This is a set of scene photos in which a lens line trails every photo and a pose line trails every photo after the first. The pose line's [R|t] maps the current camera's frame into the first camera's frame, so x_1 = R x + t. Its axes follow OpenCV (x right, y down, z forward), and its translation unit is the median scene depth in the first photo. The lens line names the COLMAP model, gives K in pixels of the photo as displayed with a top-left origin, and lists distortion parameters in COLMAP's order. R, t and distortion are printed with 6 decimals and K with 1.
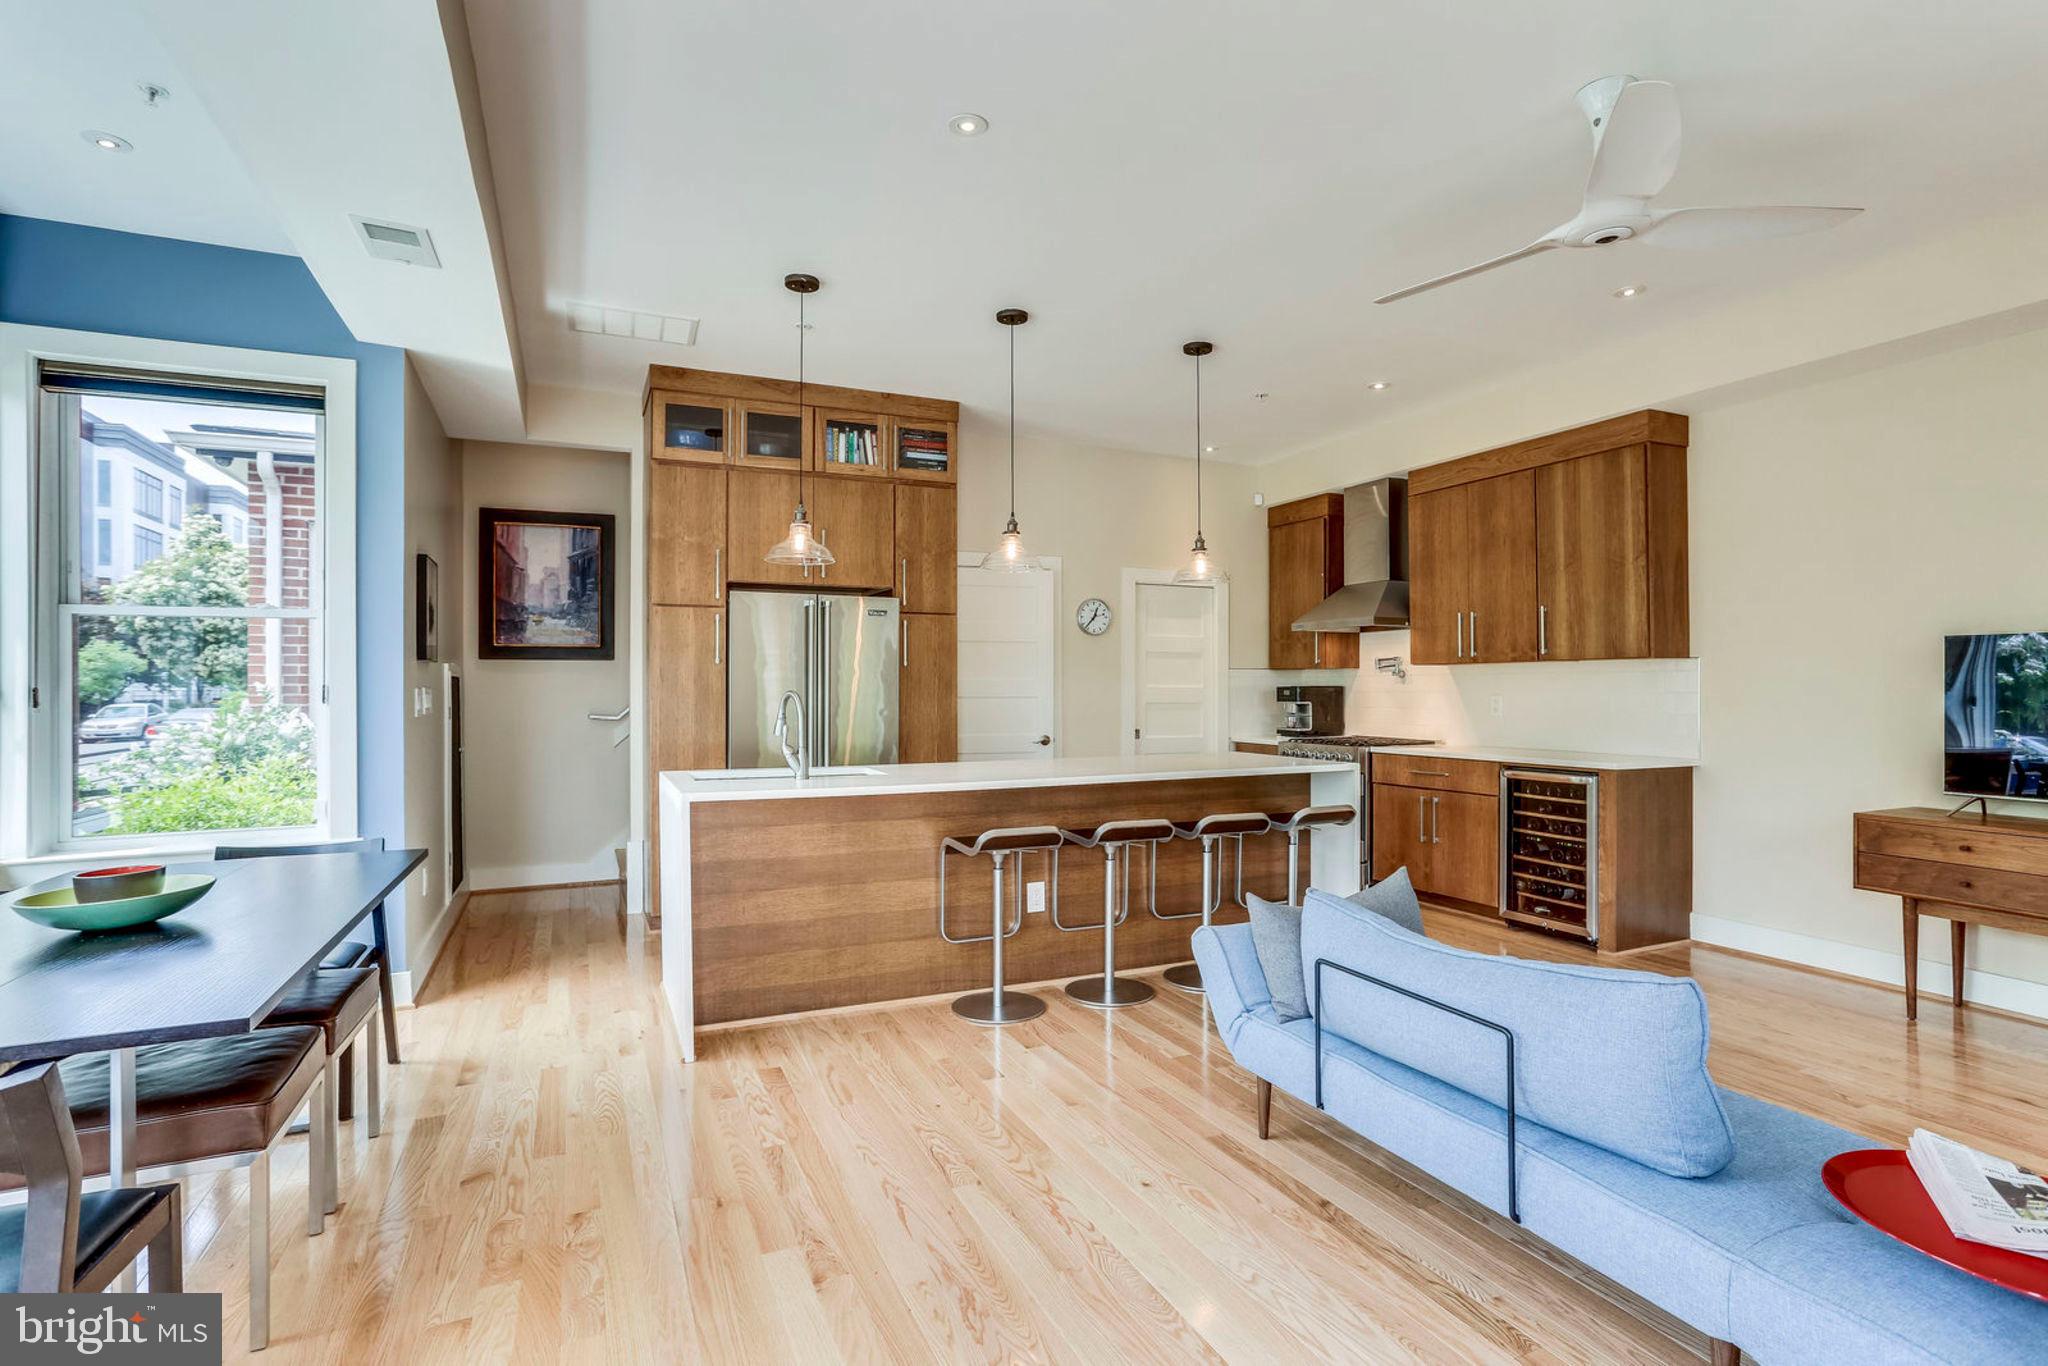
lens RADIAL K [[1058.6, 0, 1031.2], [0, 1058.6, 662.6], [0, 0, 1]] dist [-0.000282, 0.001140]
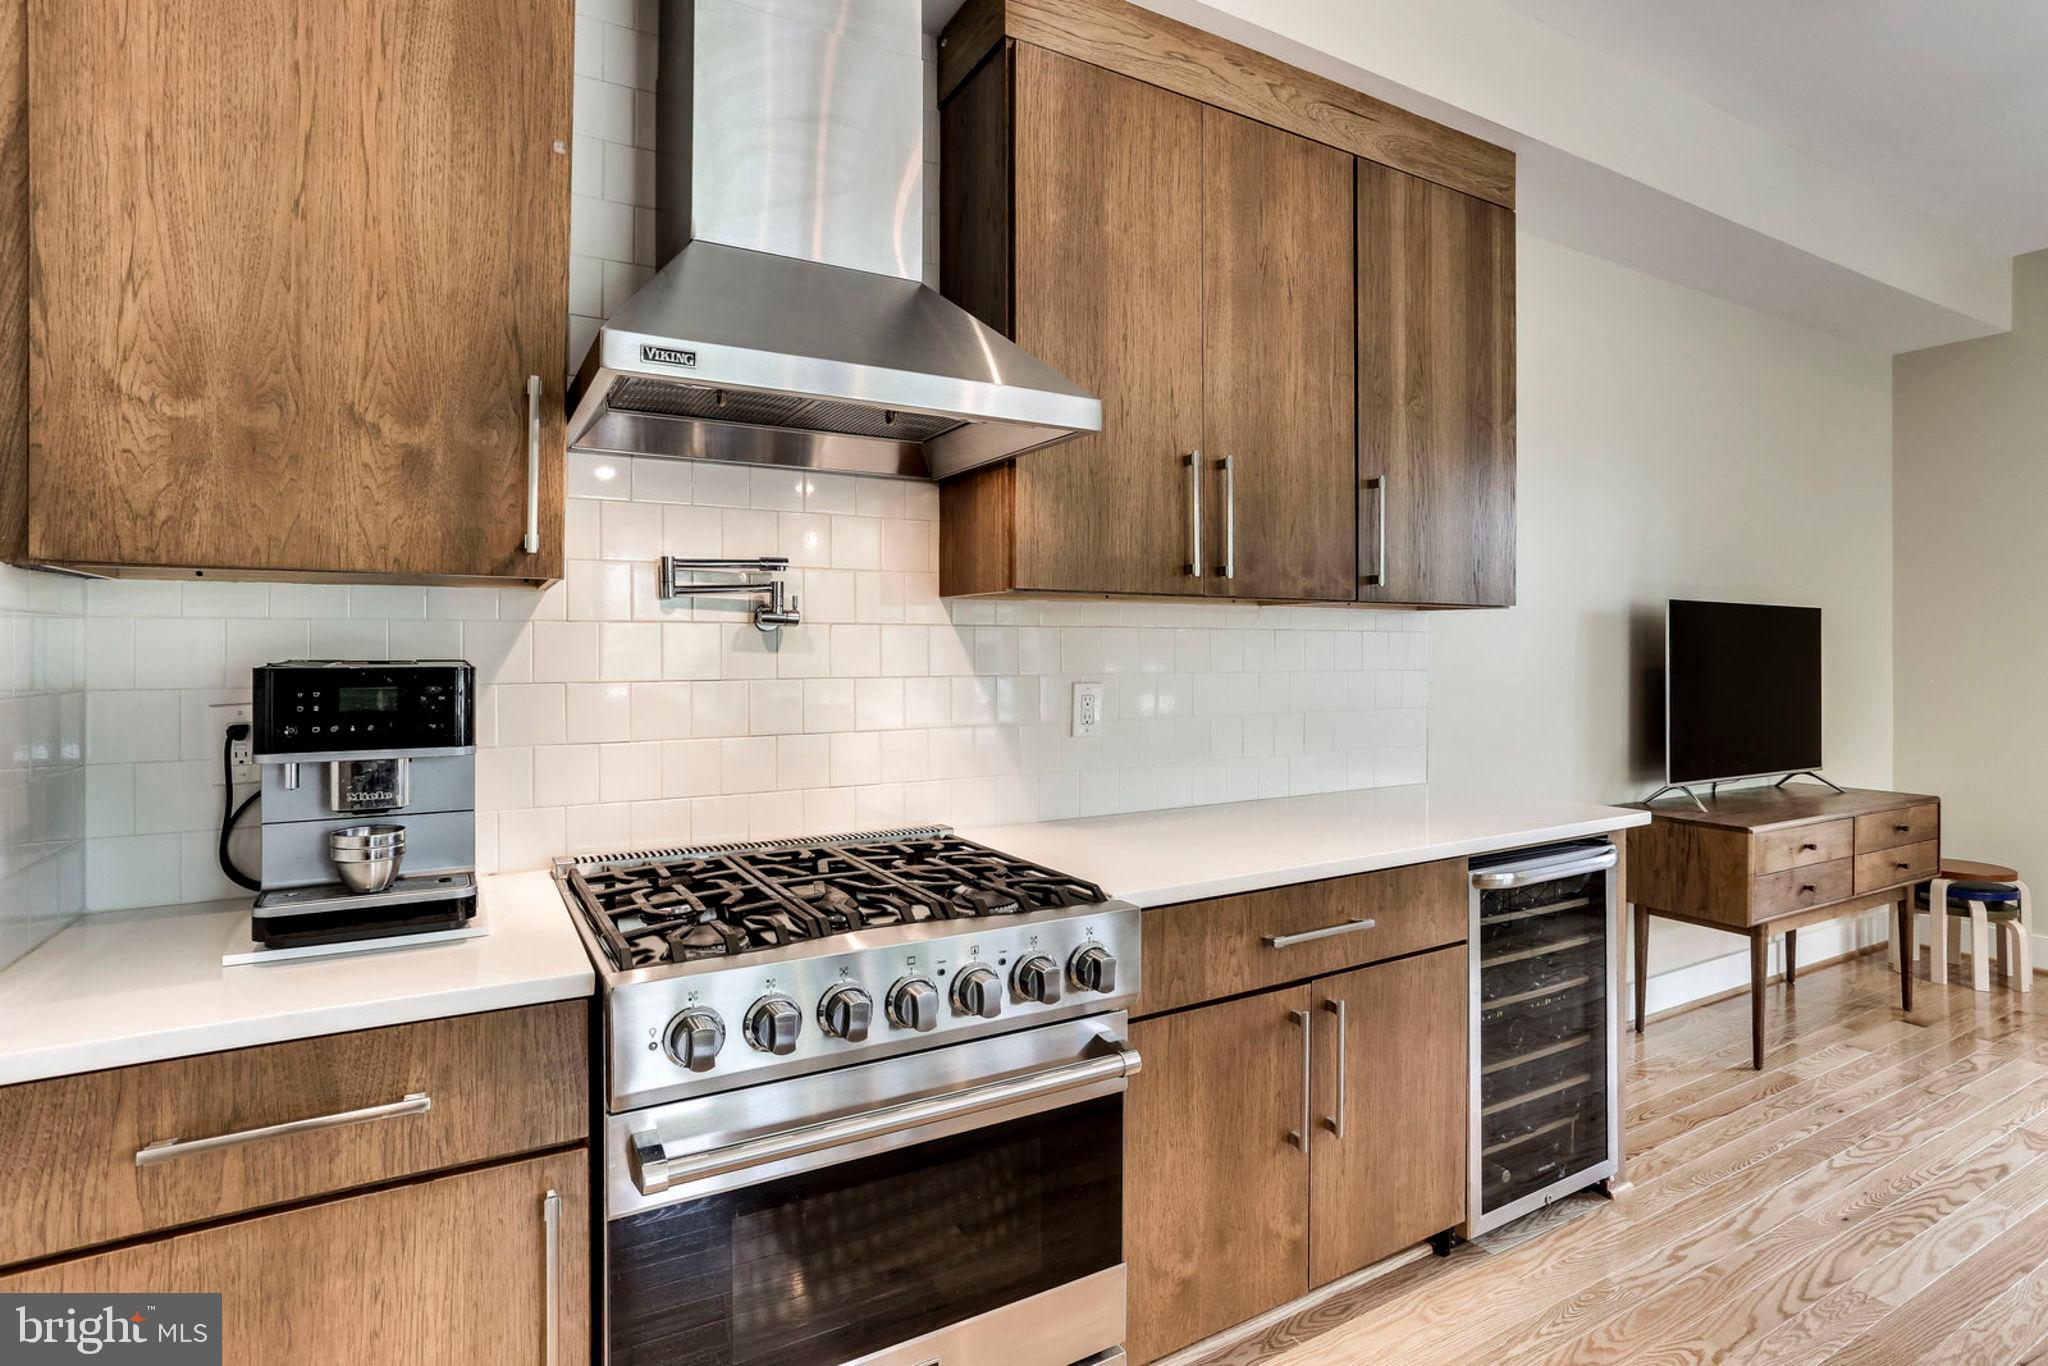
lens RADIAL K [[988.0, 0, 1011.9], [0, 988.0, 629.1], [0, 0, 1]] dist [-0.000298, 0.001354]
pose [[-0.098112, -0.003857, 0.995168, 0.089263], [-0.028402, 0.999596, 0.001074, 0.013987], [-0.994770, -0.028159, -0.098181, 1.193912]]
